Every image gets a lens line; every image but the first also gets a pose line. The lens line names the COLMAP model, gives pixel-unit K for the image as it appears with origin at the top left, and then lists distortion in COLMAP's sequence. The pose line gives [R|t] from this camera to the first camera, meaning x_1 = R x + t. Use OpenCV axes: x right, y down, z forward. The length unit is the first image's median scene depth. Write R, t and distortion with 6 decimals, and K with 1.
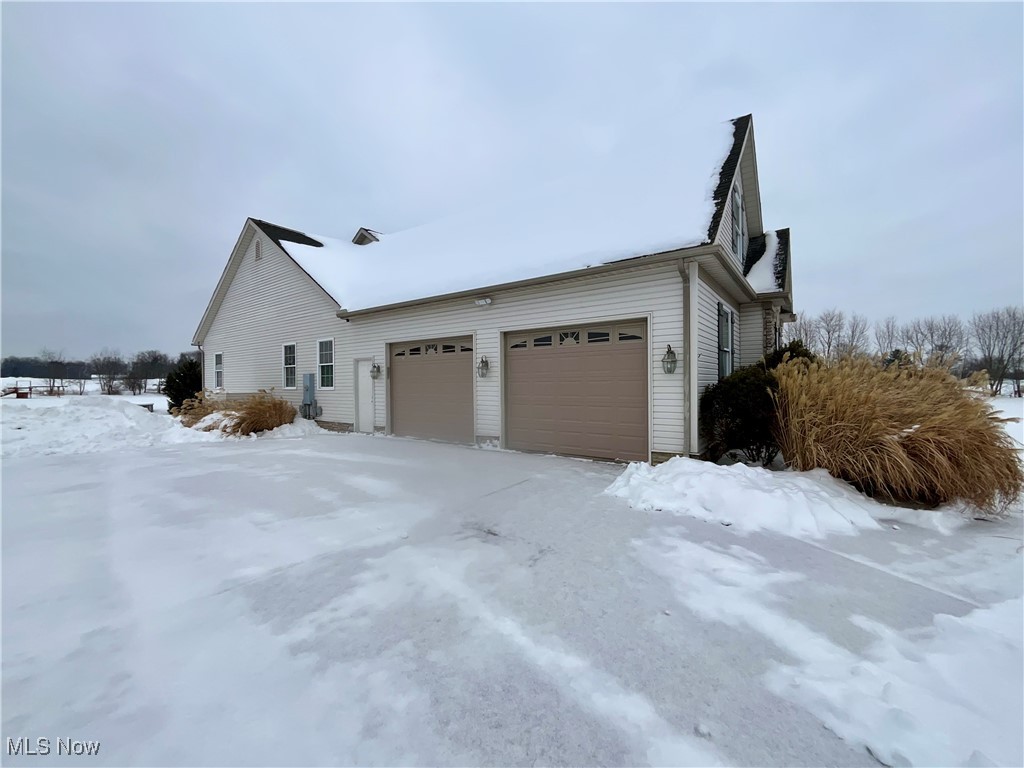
lens RADIAL K [[413.7, 0, 511.3], [0, 413.7, 385.8], [0, 0, 1]] dist [-0.000006, -0.000035]
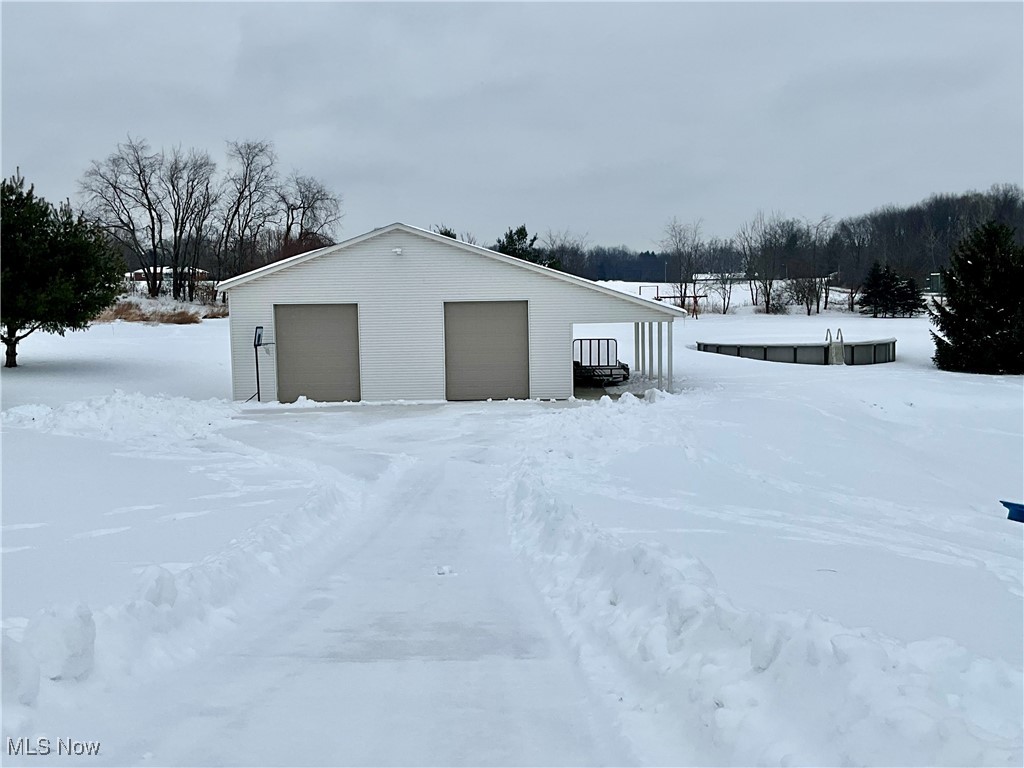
lens RADIAL K [[1038.3, 0, 510.6], [0, 1038.3, 383.6], [0, 0, 1]] dist [-0.010048, 0.000000]
pose [[0.574737, 0.061398, -0.816032, -0.176098], [0.012134, 0.996432, 0.083517, -0.000962], [0.818248, -0.057902, 0.571941, 0.088960]]
